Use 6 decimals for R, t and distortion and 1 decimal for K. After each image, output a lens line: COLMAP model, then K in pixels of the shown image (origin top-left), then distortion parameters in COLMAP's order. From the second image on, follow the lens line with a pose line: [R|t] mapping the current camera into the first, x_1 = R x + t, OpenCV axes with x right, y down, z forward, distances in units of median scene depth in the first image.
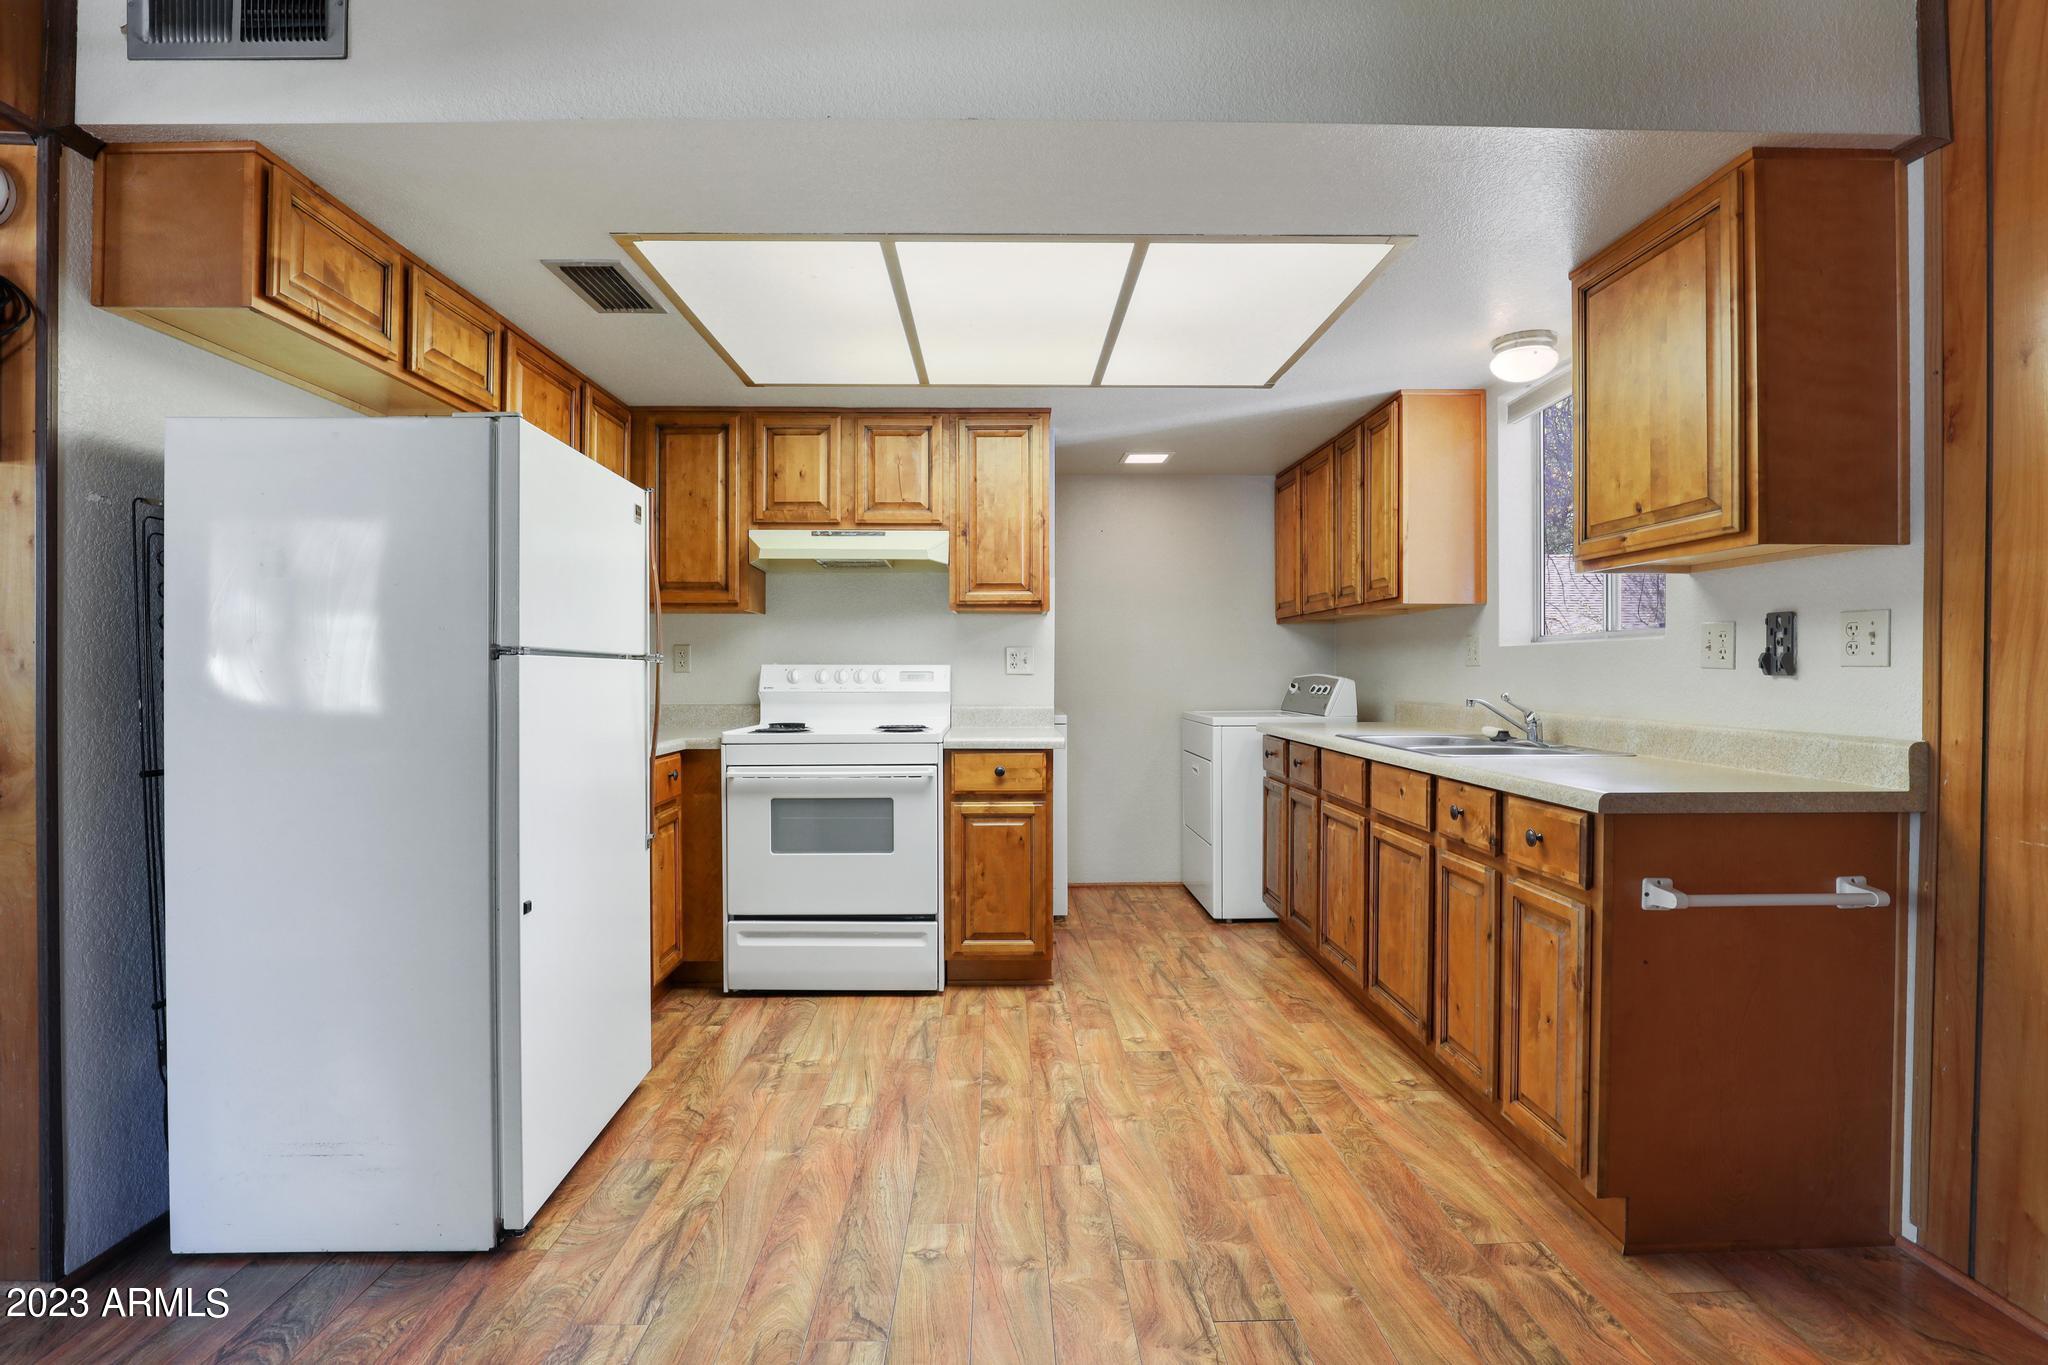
lens RADIAL K [[1005.9, 0, 1022.5], [0, 1005.9, 680.5], [0, 0, 1]] dist [-0.002926, 0.000036]
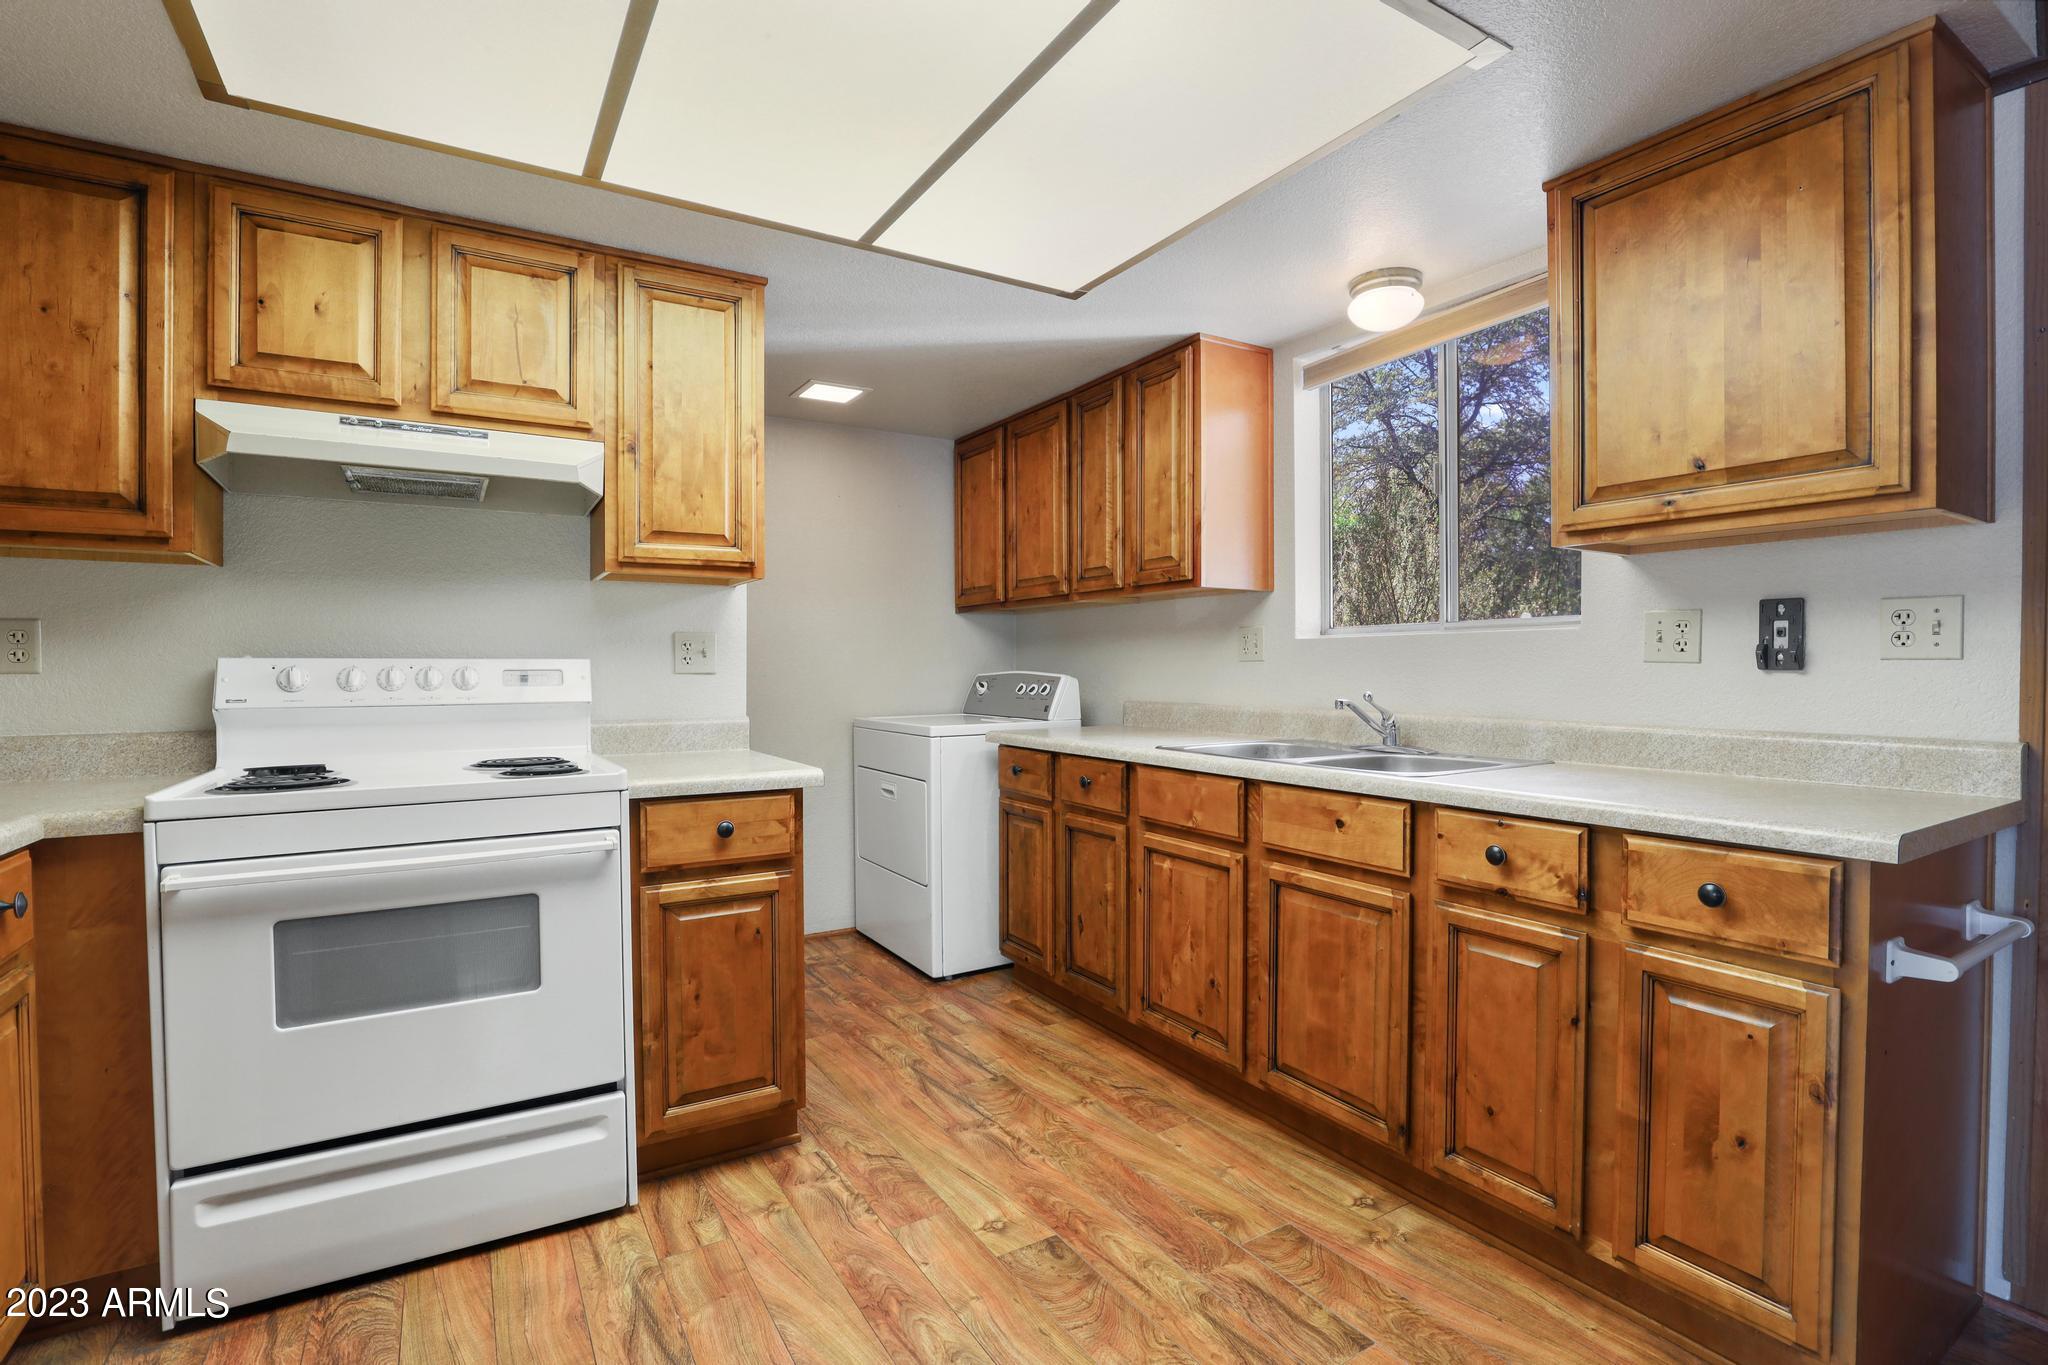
lens RADIAL K [[950.7, 0, 1027.3], [0, 950.7, 680.3], [0, 0, 1]] dist [-0.029047, 0.004916]
pose [[0.865157, -0.009190, 0.501417, -0.153103], [0.007923, 0.999958, 0.004657, -0.003100], [-0.501439, -0.000056, 0.865193, 0.396506]]
